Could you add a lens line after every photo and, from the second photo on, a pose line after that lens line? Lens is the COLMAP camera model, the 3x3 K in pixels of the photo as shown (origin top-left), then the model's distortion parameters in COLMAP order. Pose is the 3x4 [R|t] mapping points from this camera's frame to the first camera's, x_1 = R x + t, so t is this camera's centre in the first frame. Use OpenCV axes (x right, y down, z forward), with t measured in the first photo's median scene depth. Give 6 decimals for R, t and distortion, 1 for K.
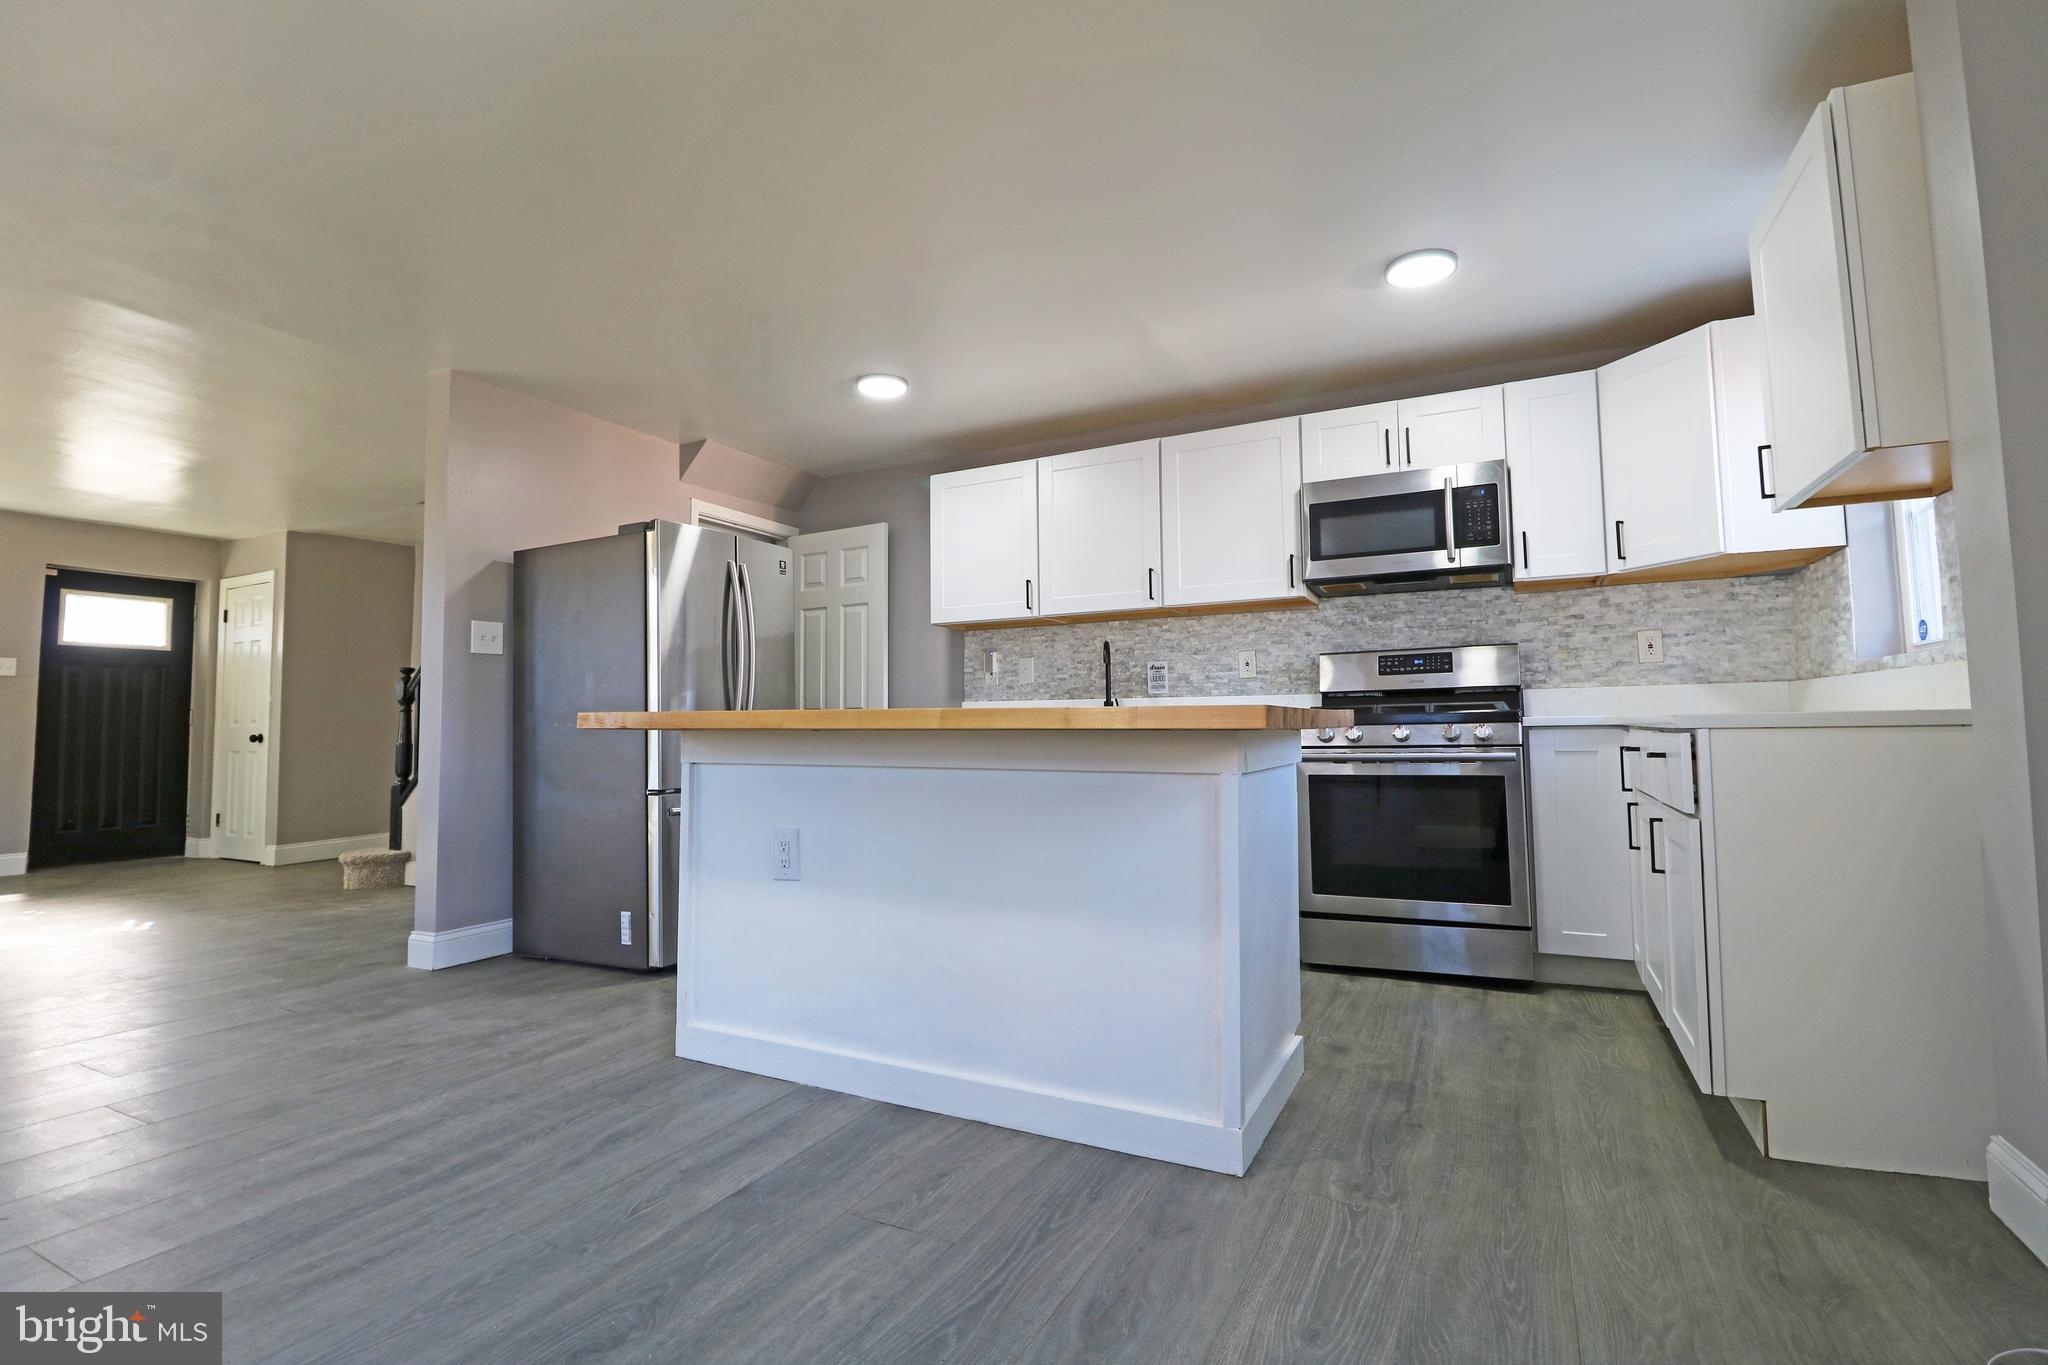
lens RADIAL K [[949.7, 0, 1034.2], [0, 949.7, 670.8], [0, 0, 1]] dist [0.002729, -0.015393]
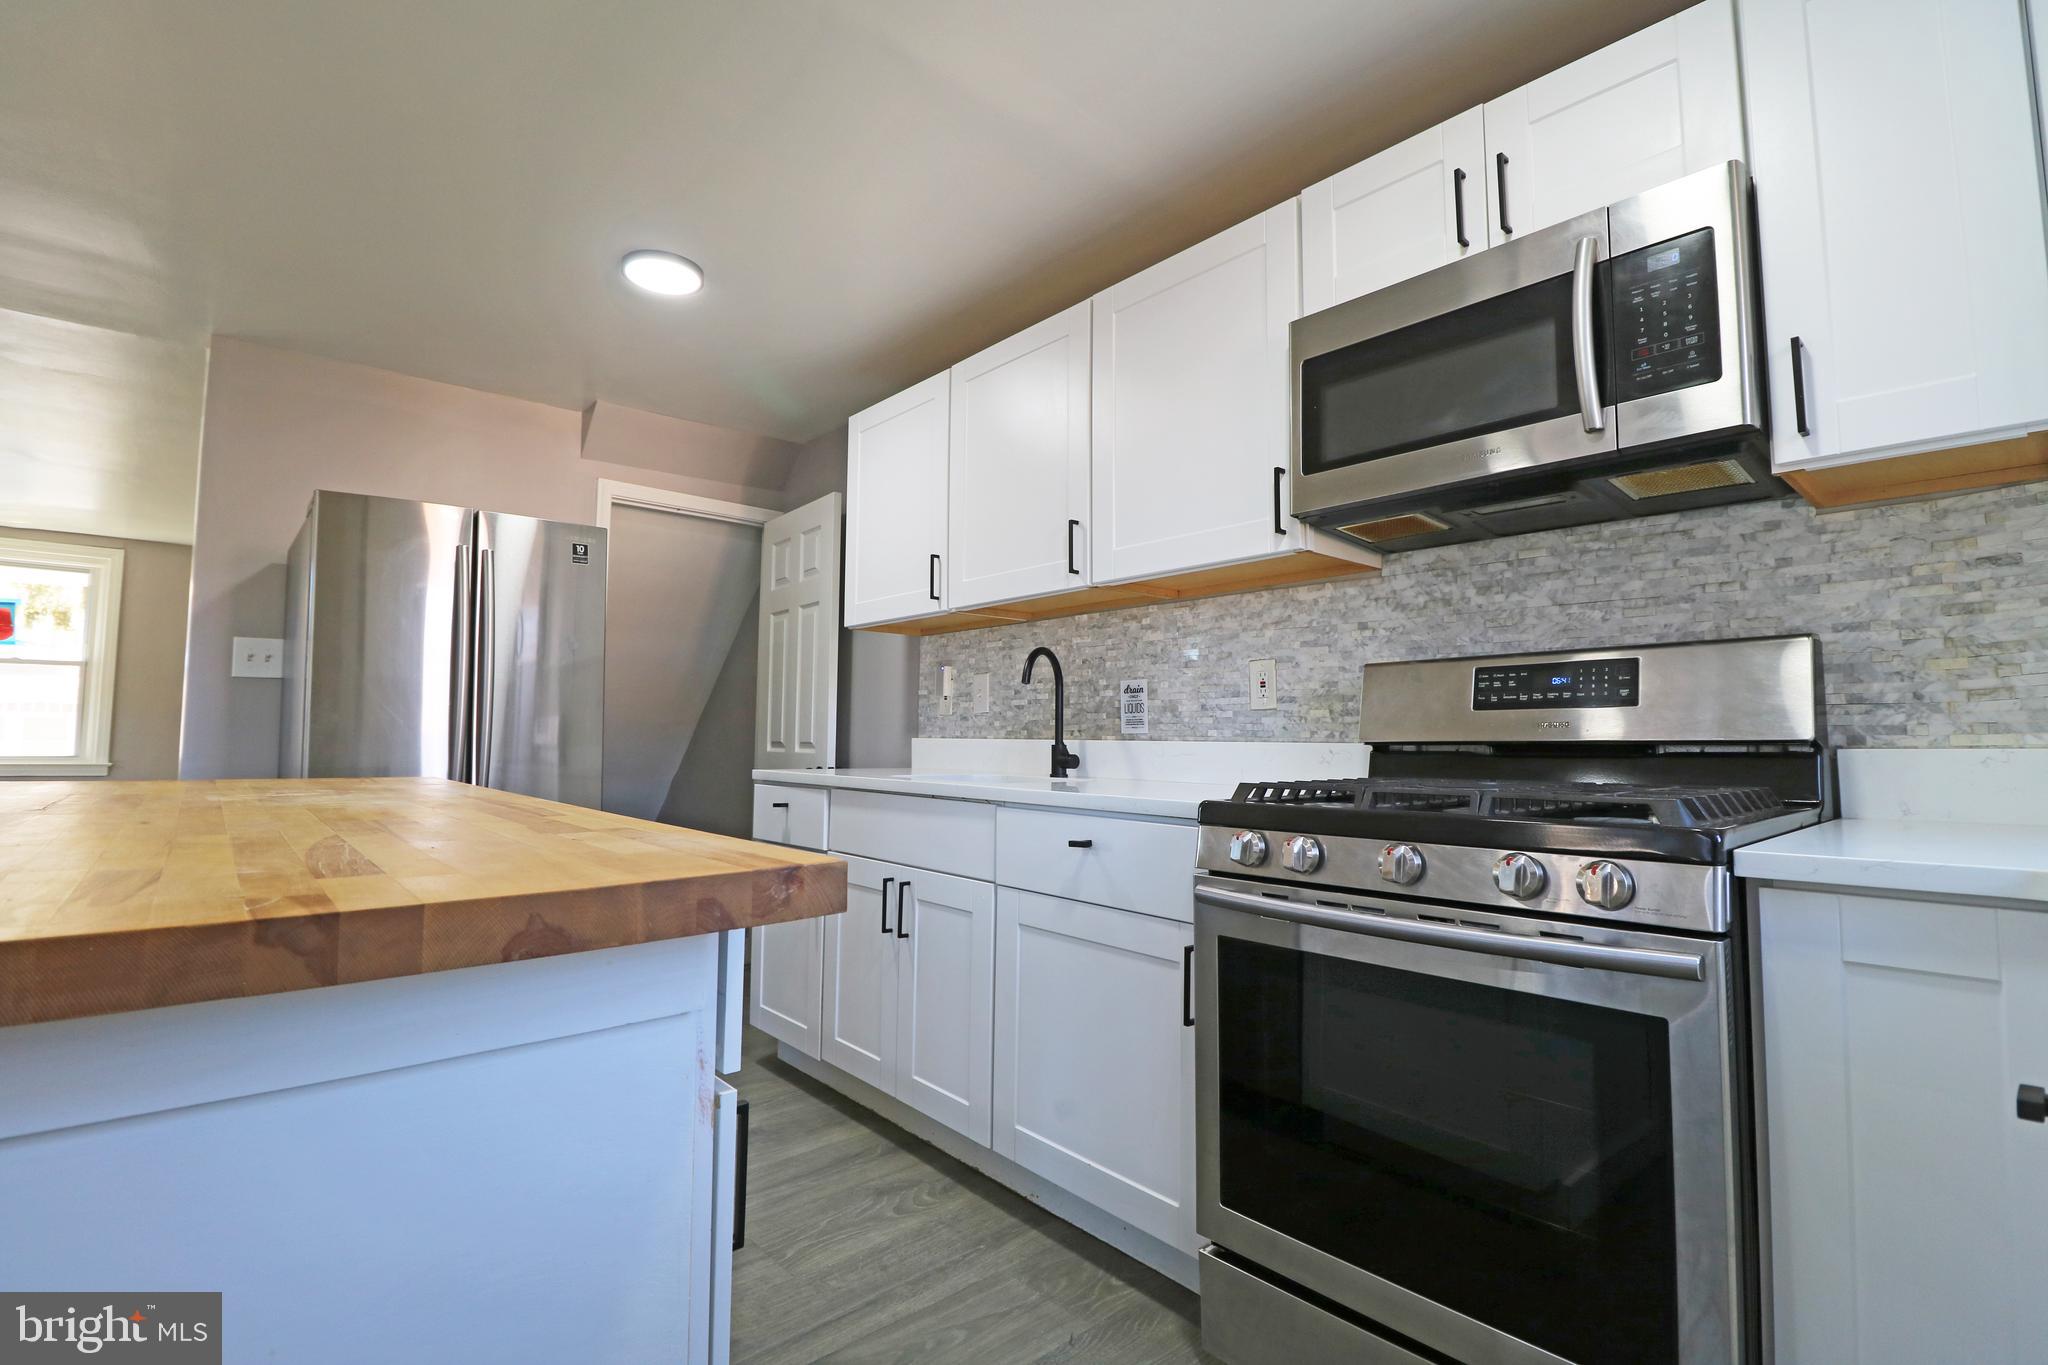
lens RADIAL K [[949.7, 0, 1034.2], [0, 949.7, 670.8], [0, 0, 1]] dist [0.002729, -0.015393]
pose [[0.928991, -0.009542, -0.369980, 0.340215], [0.005932, 0.999923, -0.010894, -0.010723], [0.370055, 0.007926, 0.928976, 0.493697]]
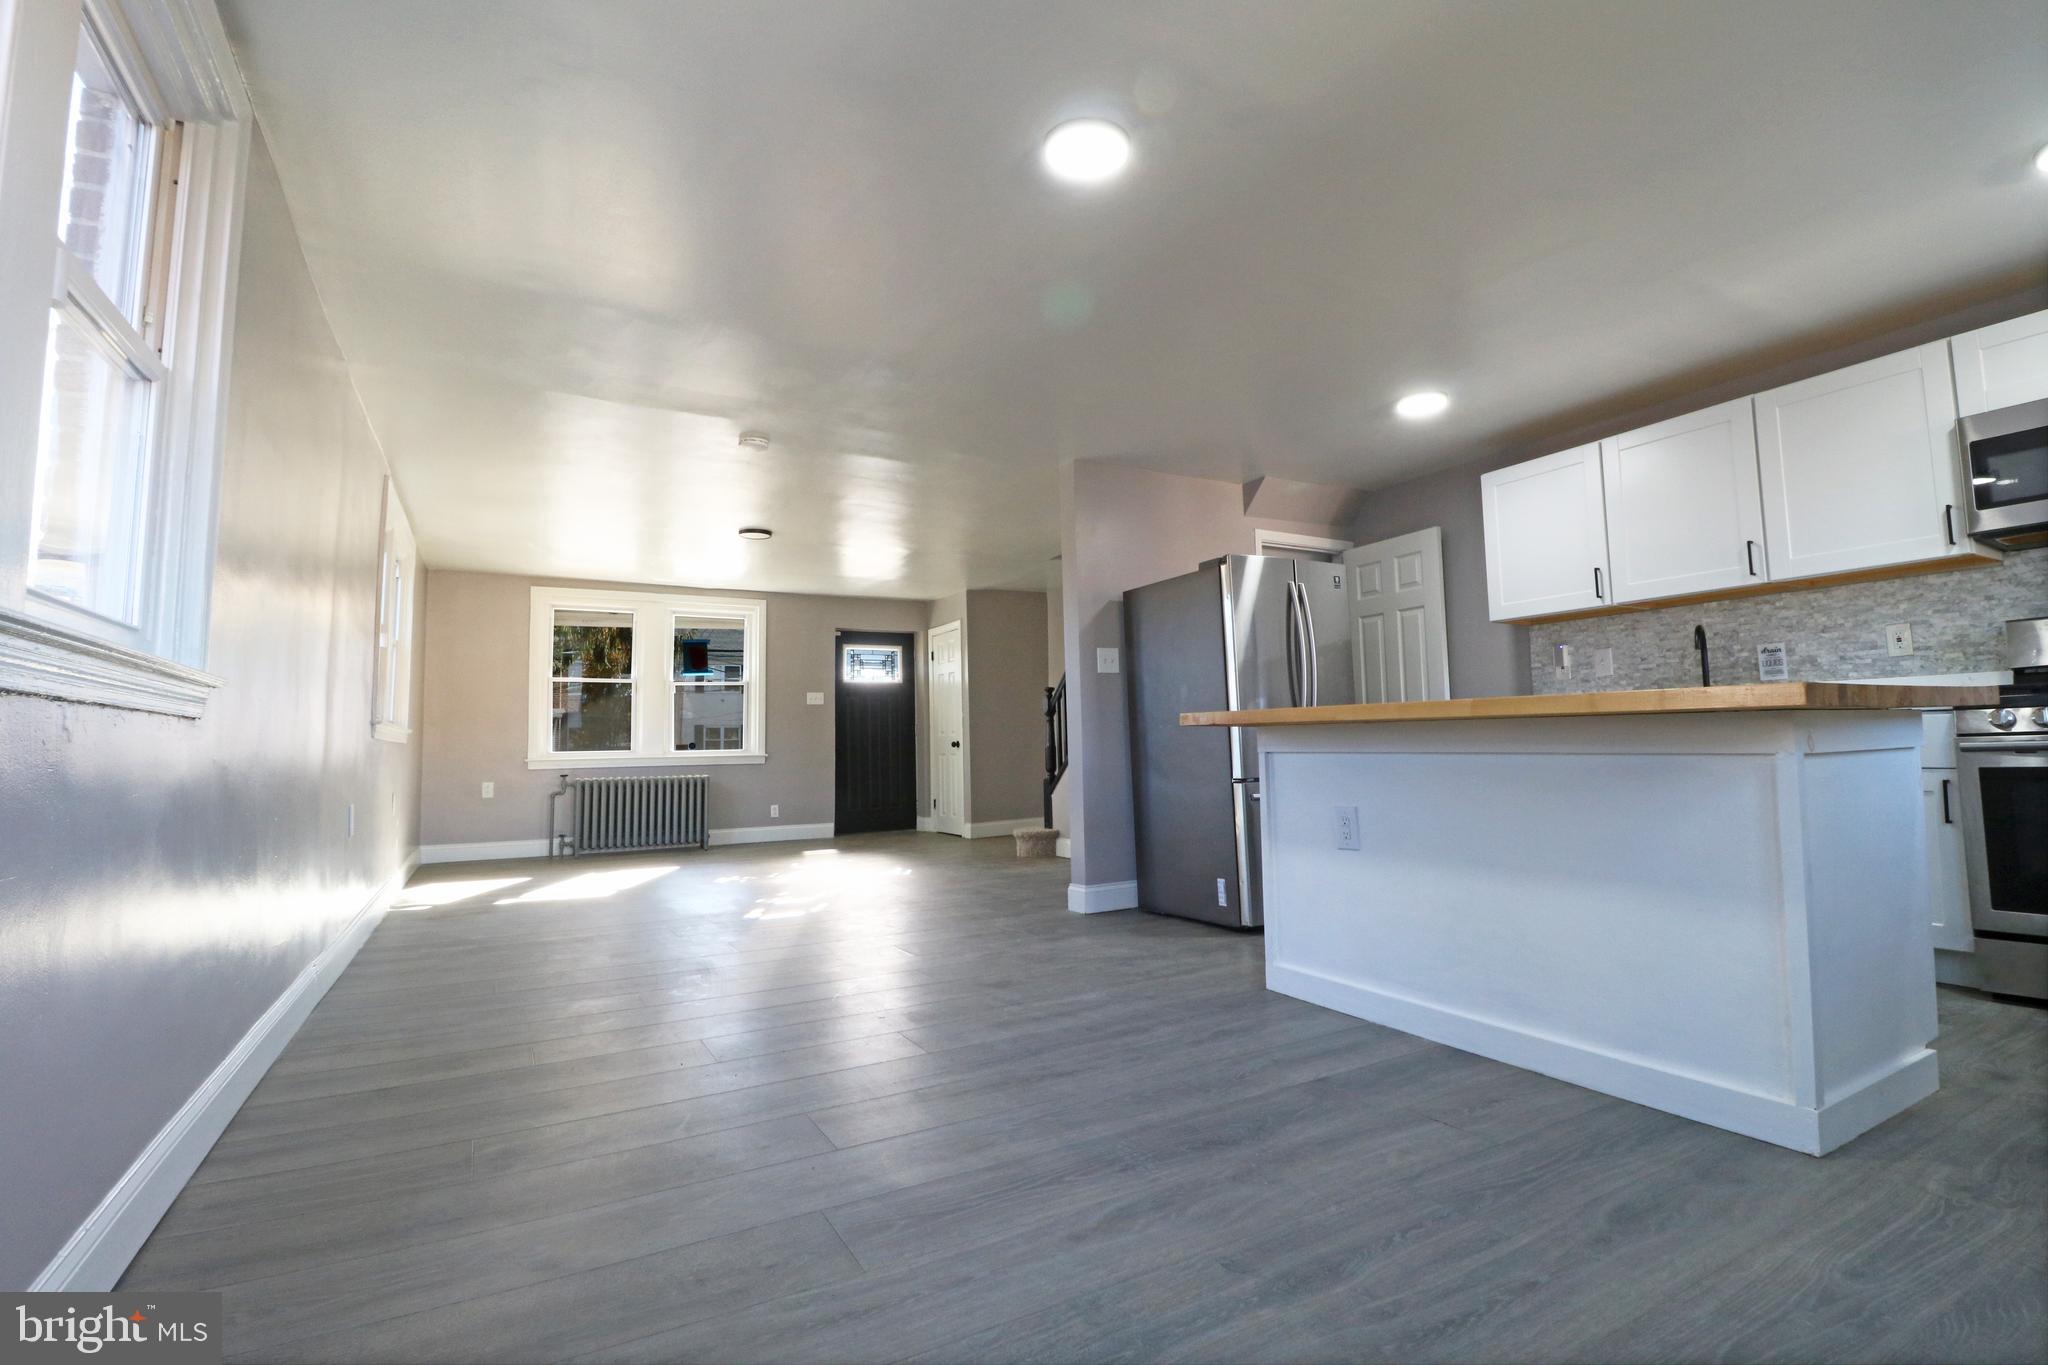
lens RADIAL K [[949.7, 0, 1034.2], [0, 949.7, 670.8], [0, 0, 1]] dist [0.002729, -0.015393]
pose [[0.833382, -0.052082, -0.550238, 0.048480], [0.047377, 0.998618, -0.022766, 0.003552], [0.550663, -0.007096, 0.834698, -0.130724]]
